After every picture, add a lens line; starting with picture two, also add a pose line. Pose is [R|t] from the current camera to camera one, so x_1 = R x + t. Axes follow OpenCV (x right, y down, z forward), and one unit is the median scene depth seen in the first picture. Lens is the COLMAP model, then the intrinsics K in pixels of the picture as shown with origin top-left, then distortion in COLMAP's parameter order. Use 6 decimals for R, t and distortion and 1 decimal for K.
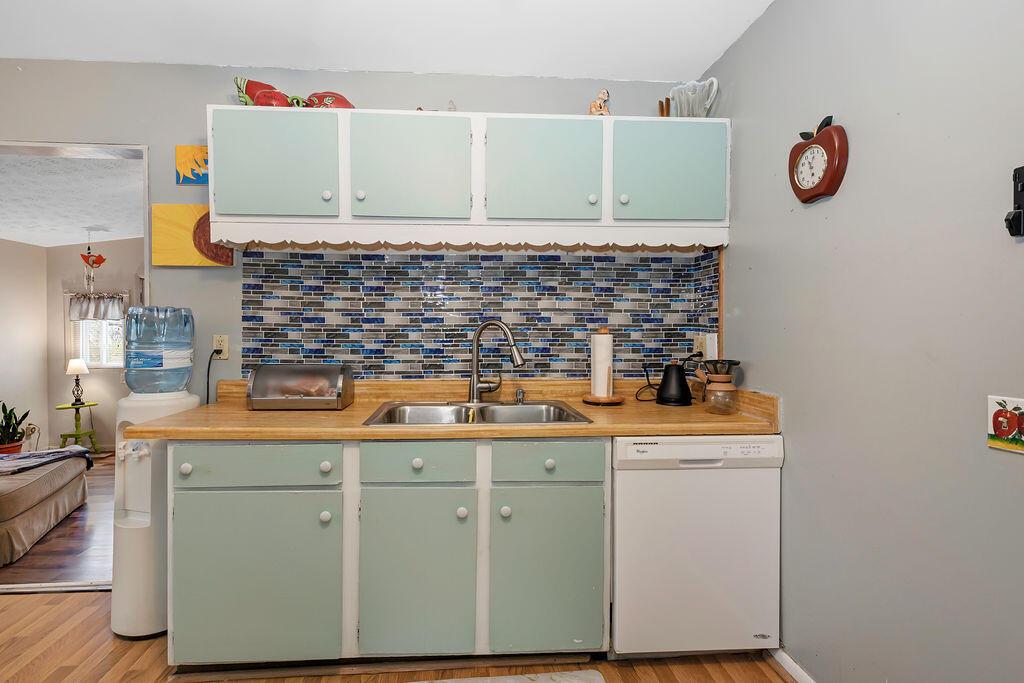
lens RADIAL K [[467.5, 0, 495.0], [0, 467.5, 340.7], [0, 0, 1]] dist [0.010776, -0.000920]
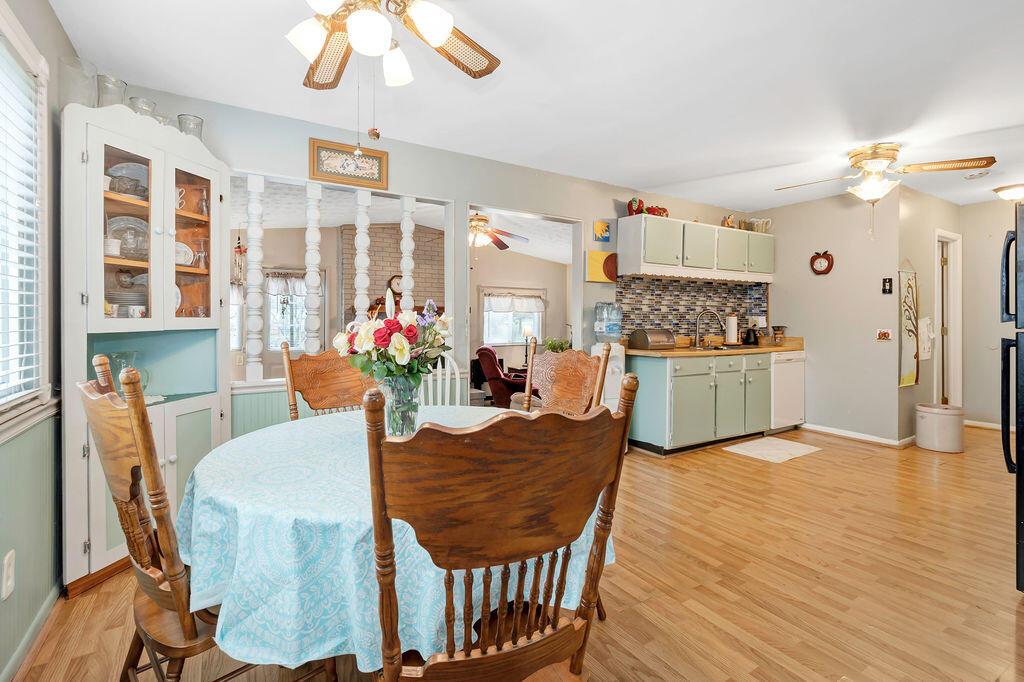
lens RADIAL K [[467.5, 0, 518.4], [0, 467.5, 336.8], [0, 0, 1]] dist [0.010776, -0.000920]
pose [[0.870984, -0.017416, 0.491002, -1.906270], [0.008106, 0.999745, 0.021082, 0.029840], [-0.491244, -0.014382, 0.870903, -0.554916]]
